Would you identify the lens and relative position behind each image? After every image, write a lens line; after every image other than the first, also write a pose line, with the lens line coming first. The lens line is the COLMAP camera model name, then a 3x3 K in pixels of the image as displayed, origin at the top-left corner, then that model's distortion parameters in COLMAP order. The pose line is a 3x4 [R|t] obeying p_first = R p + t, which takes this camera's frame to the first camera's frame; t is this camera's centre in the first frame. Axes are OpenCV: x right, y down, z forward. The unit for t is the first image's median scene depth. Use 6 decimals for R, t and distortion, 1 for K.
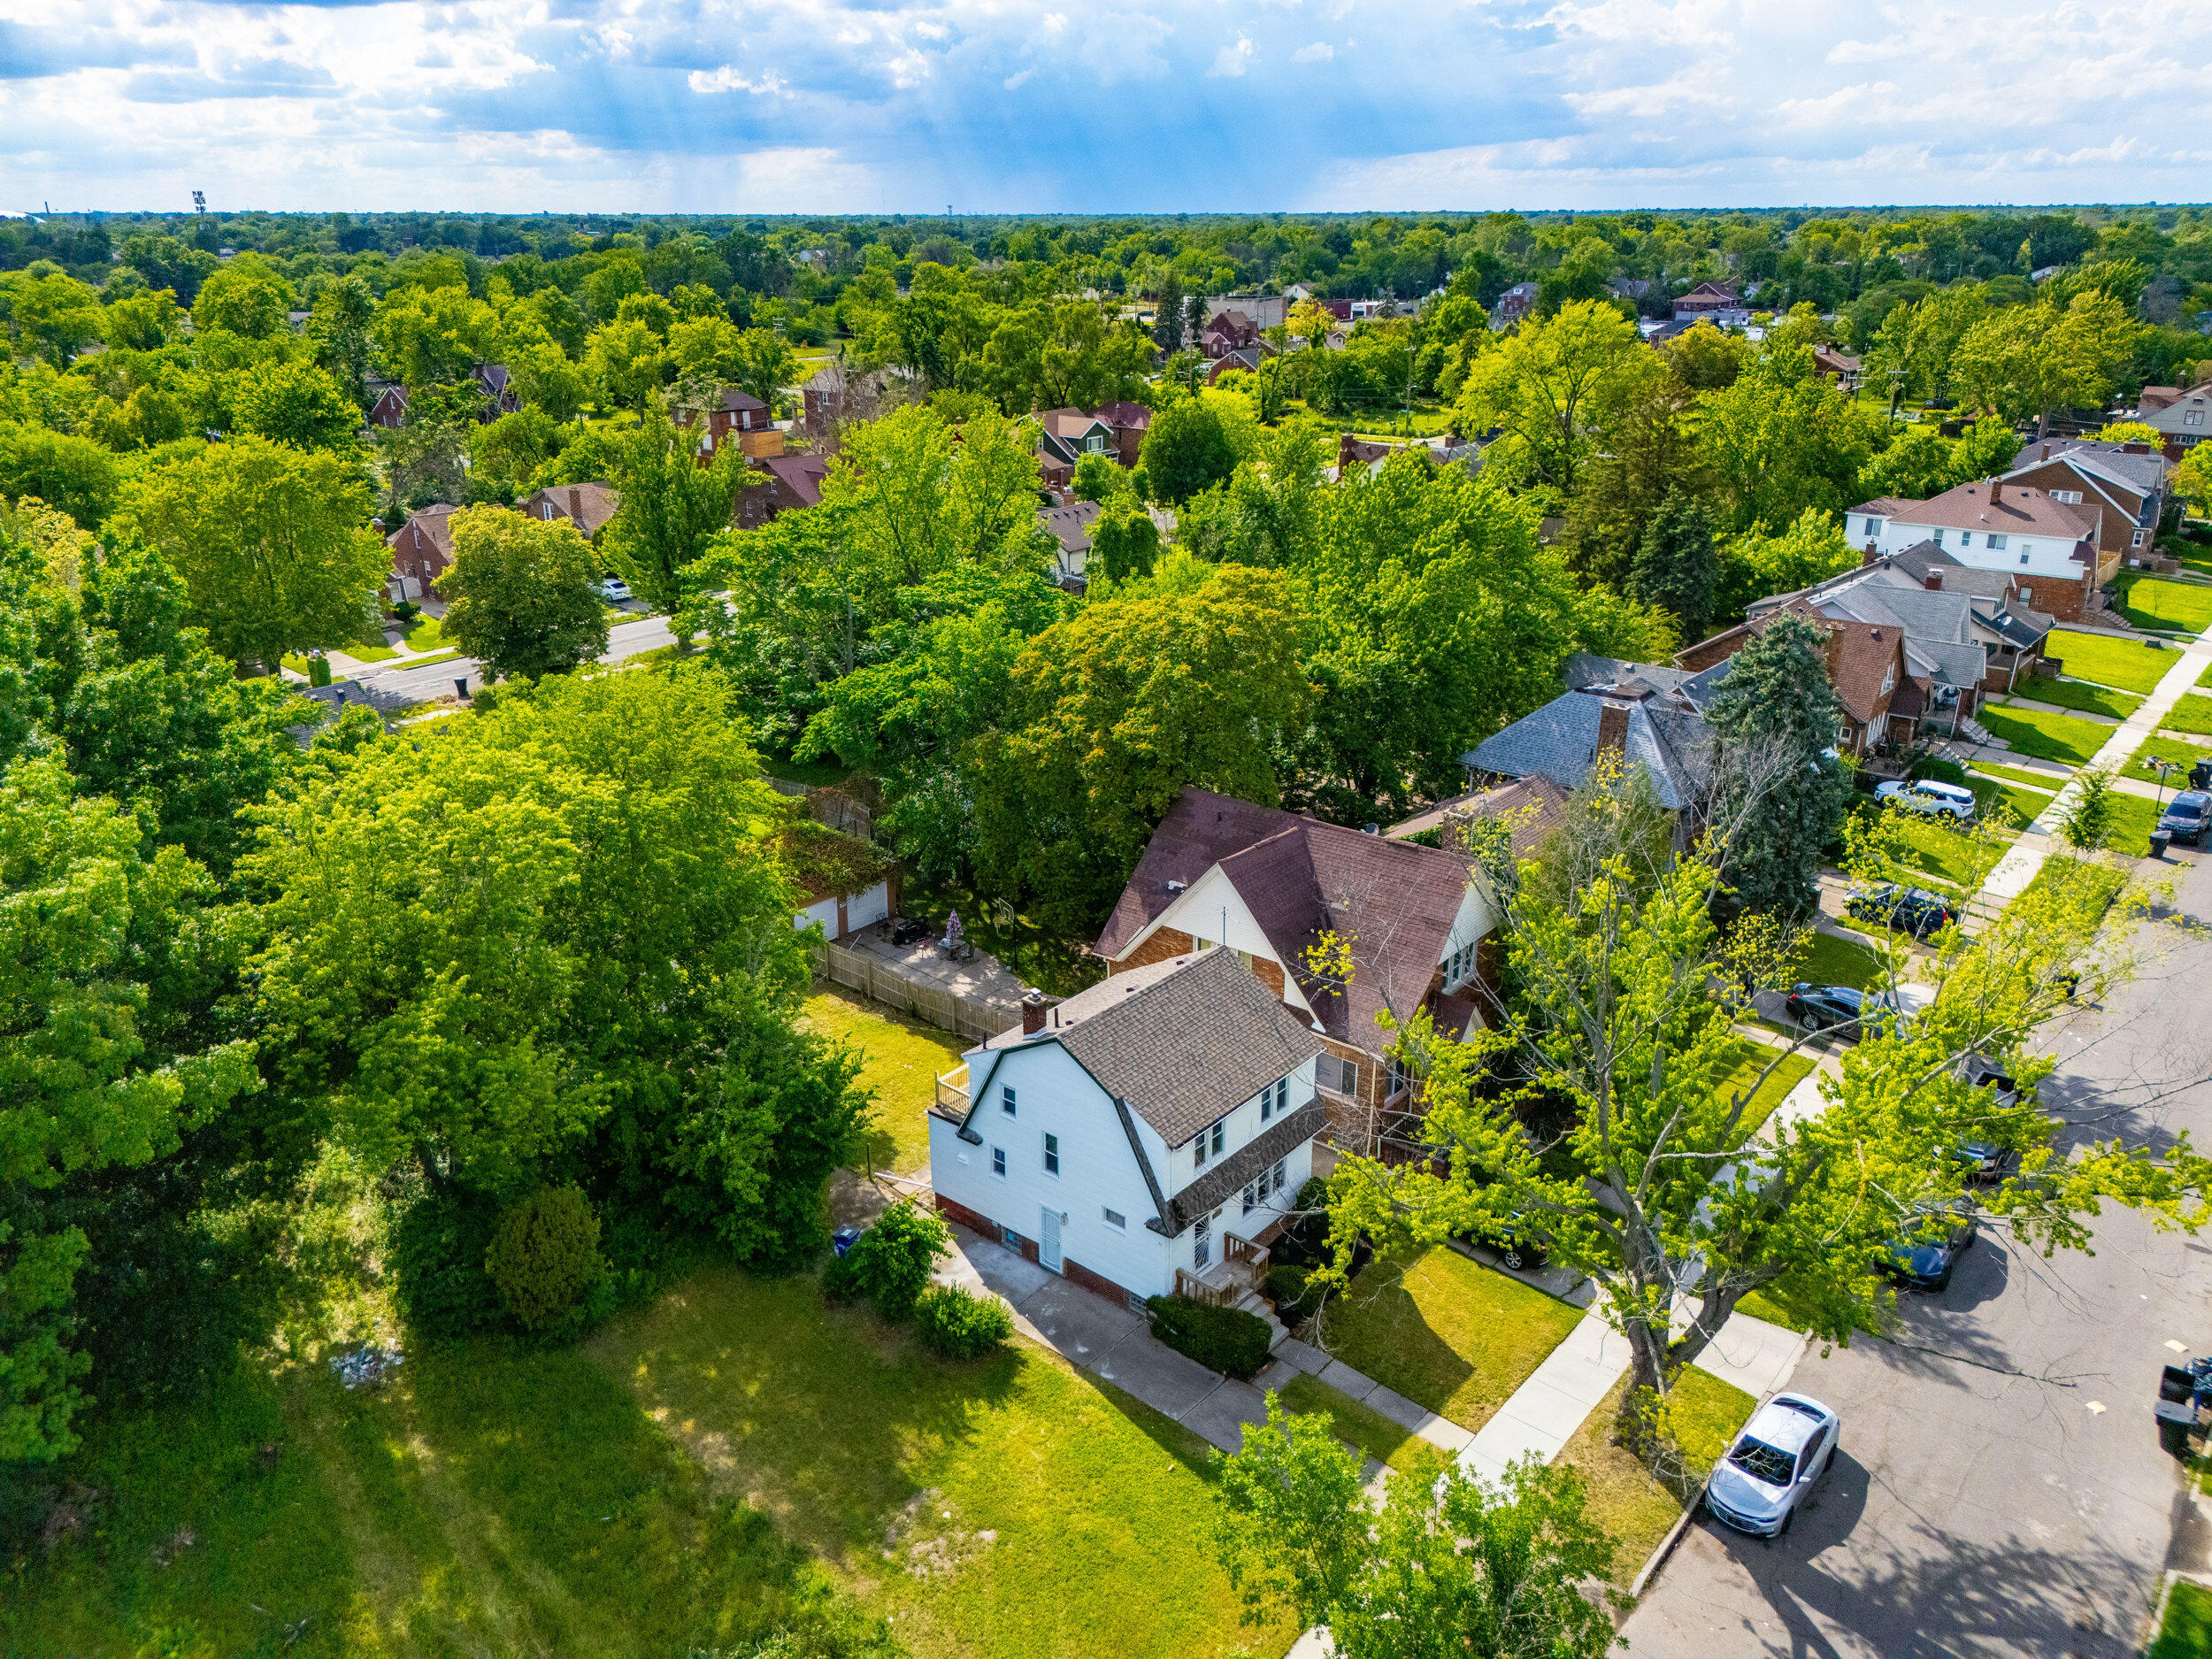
lens RADIAL K [[1618.0, 0, 1112.8], [0, 1618.0, 844.8], [0, 0, 1]] dist [0.099240, -0.094059]
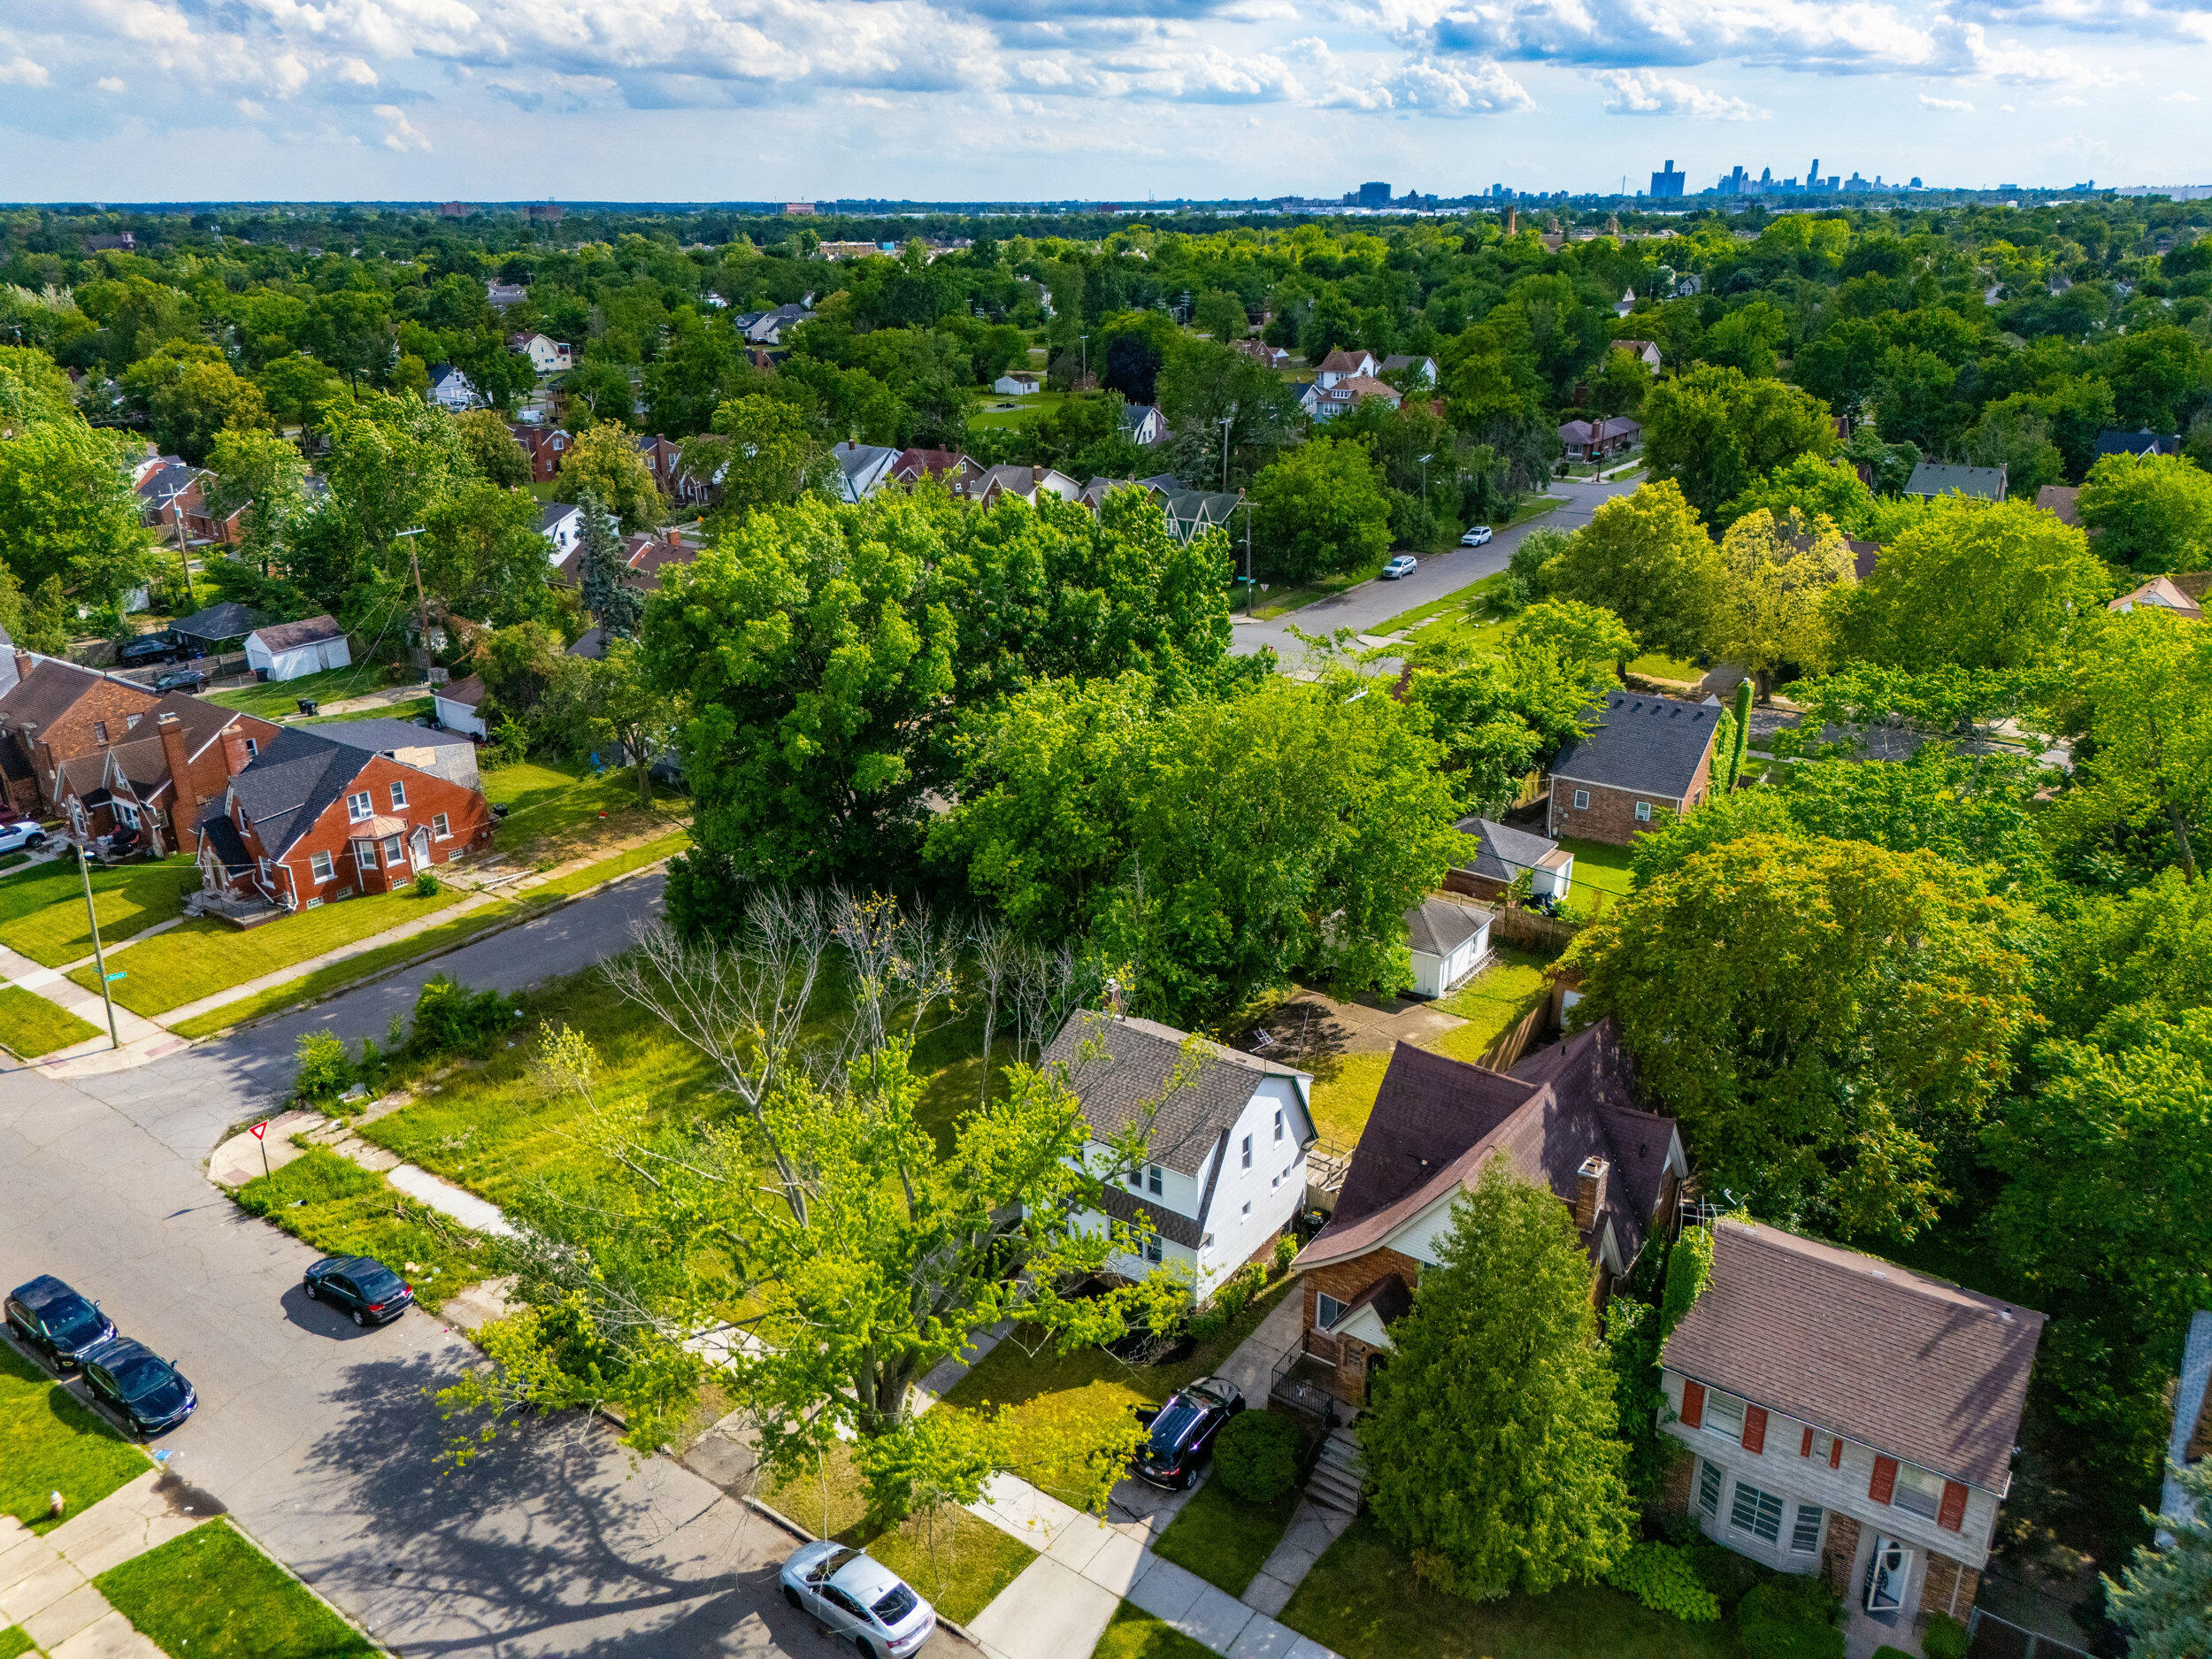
lens RADIAL K [[1618.0, 0, 1112.8], [0, 1618.0, 844.8], [0, 0, 1]] dist [0.099240, -0.094059]
pose [[0.097850, 0.357269, -0.928862, 1.038438], [-0.362001, 0.882182, 0.301180, -0.357338], [0.927028, 0.306778, 0.215654, 0.663523]]
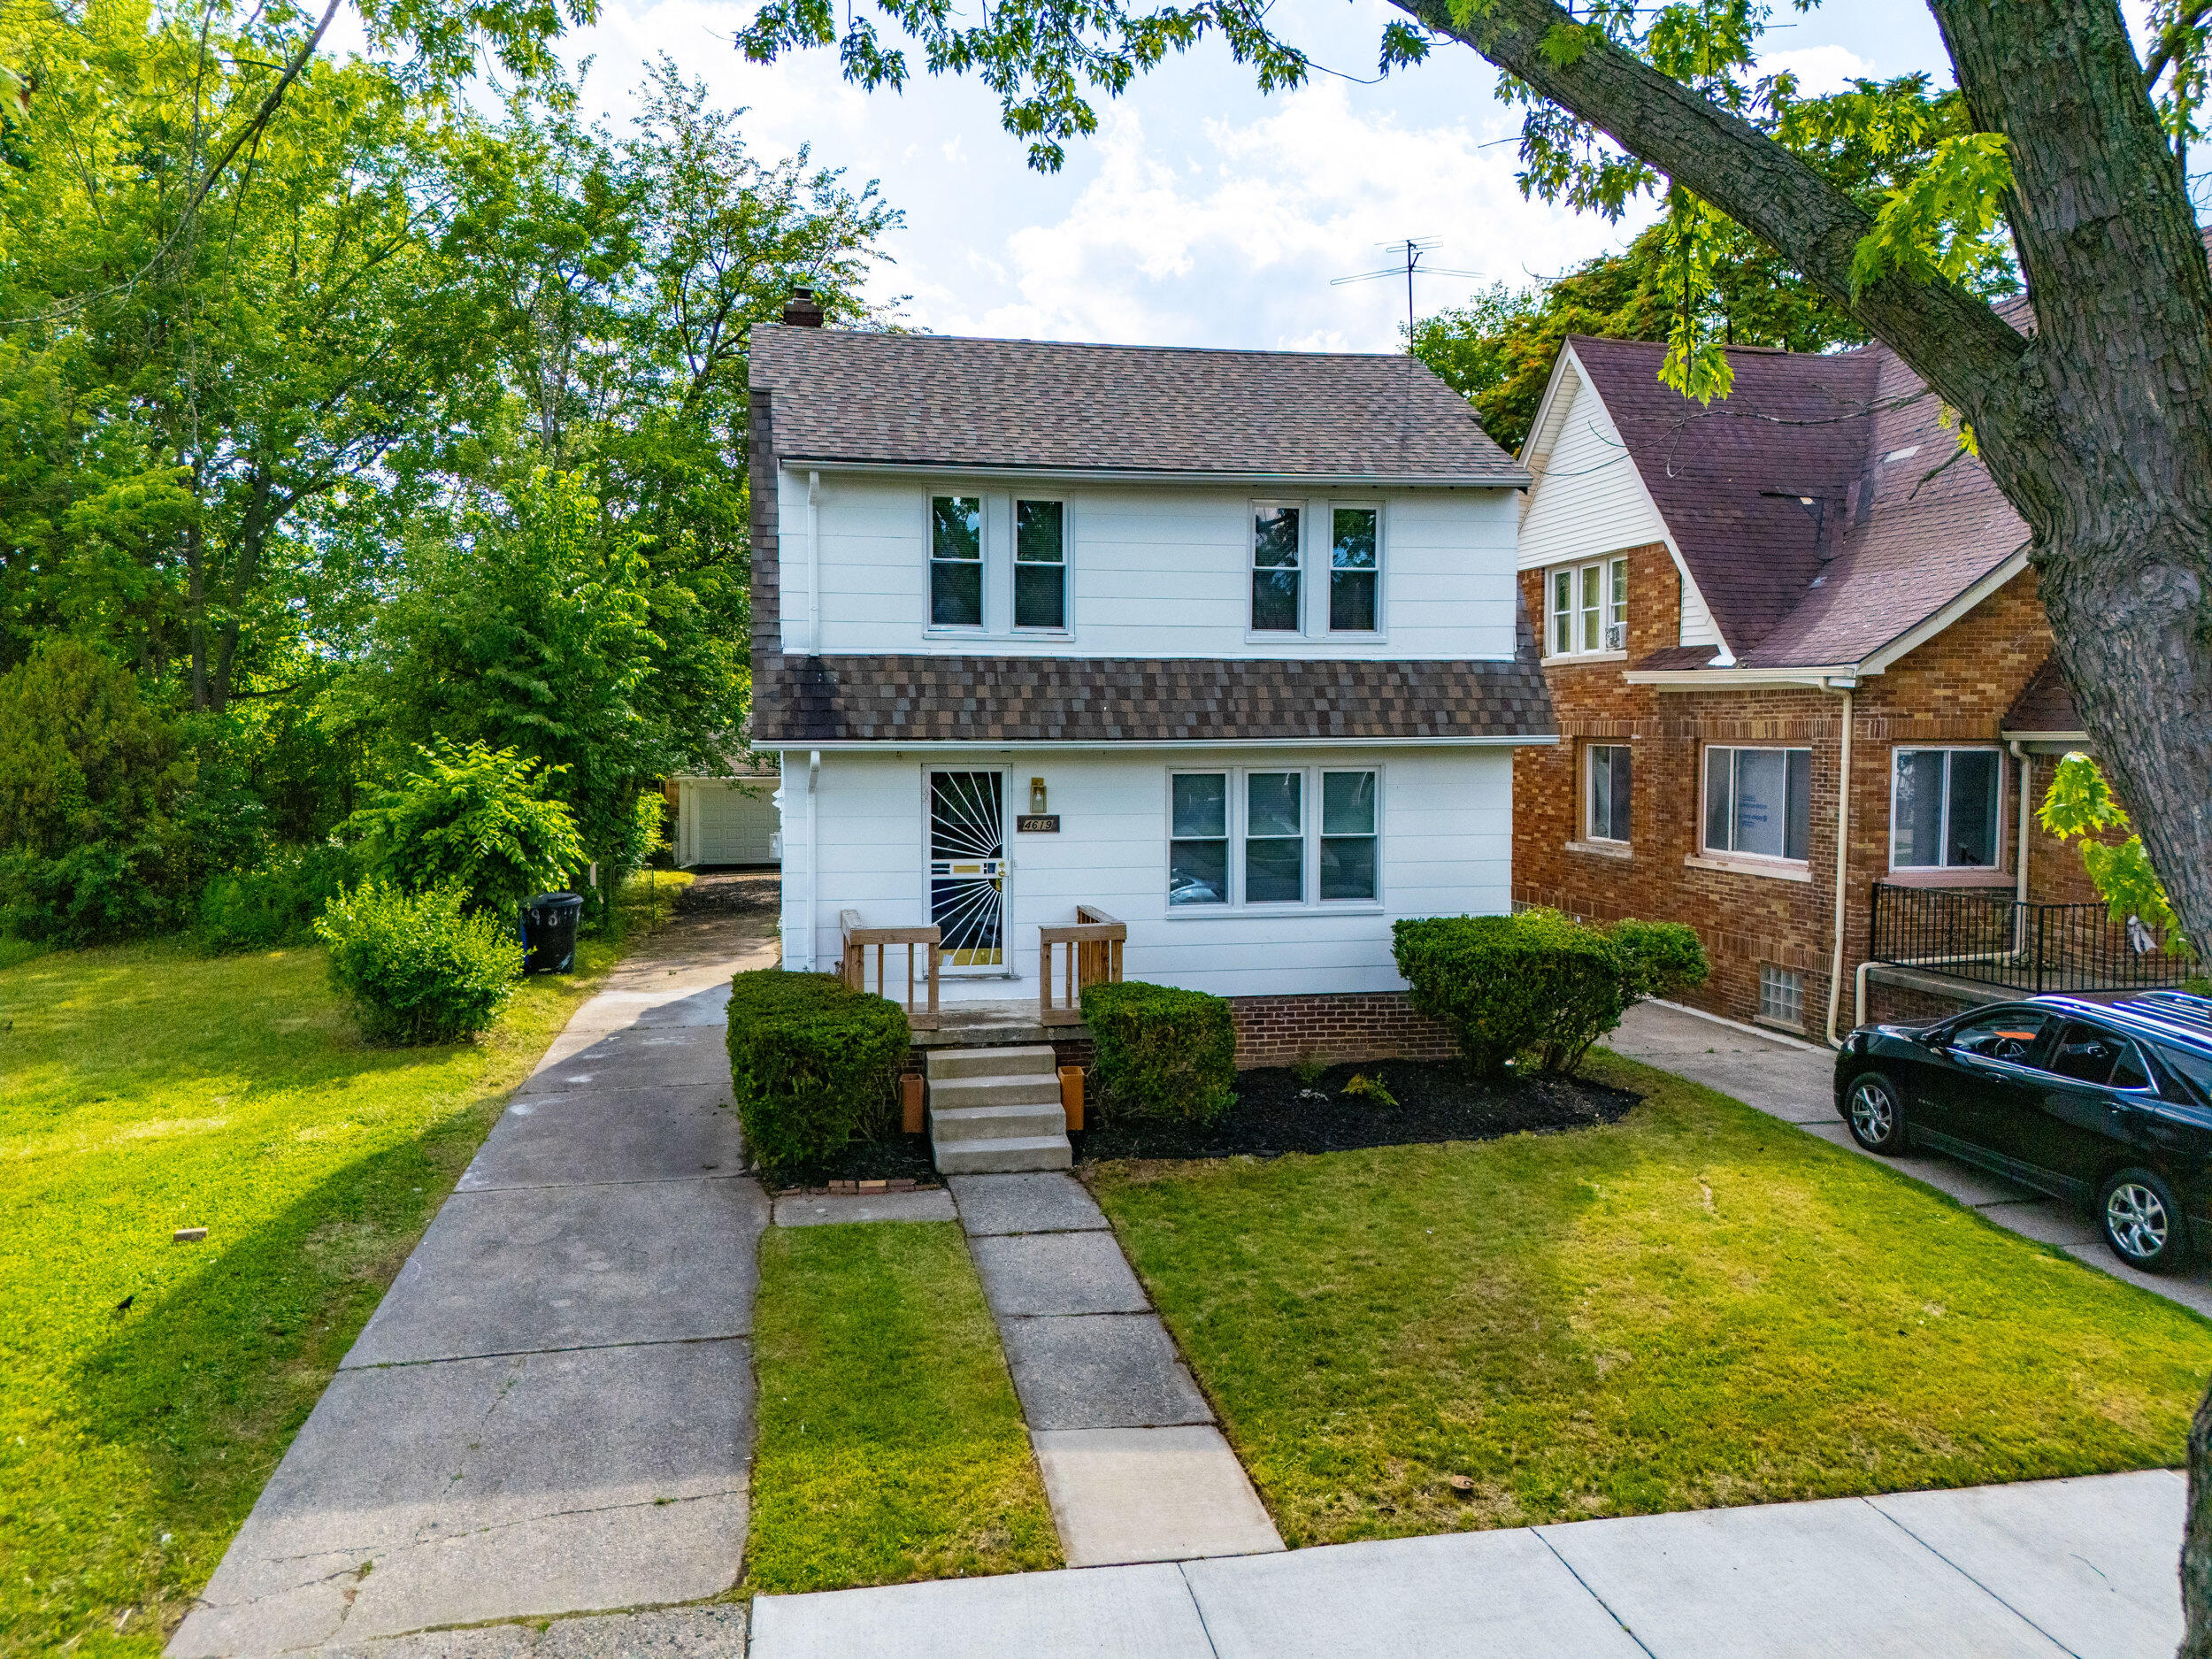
lens RADIAL K [[1618.0, 0, 1112.8], [0, 1618.0, 844.8], [0, 0, 1]] dist [0.099240, -0.094059]
pose [[0.779849, 0.044592, -0.624377, 0.277489], [-0.223035, 0.951790, -0.210596, 0.295225], [0.584885, 0.303491, 0.752198, 0.731927]]
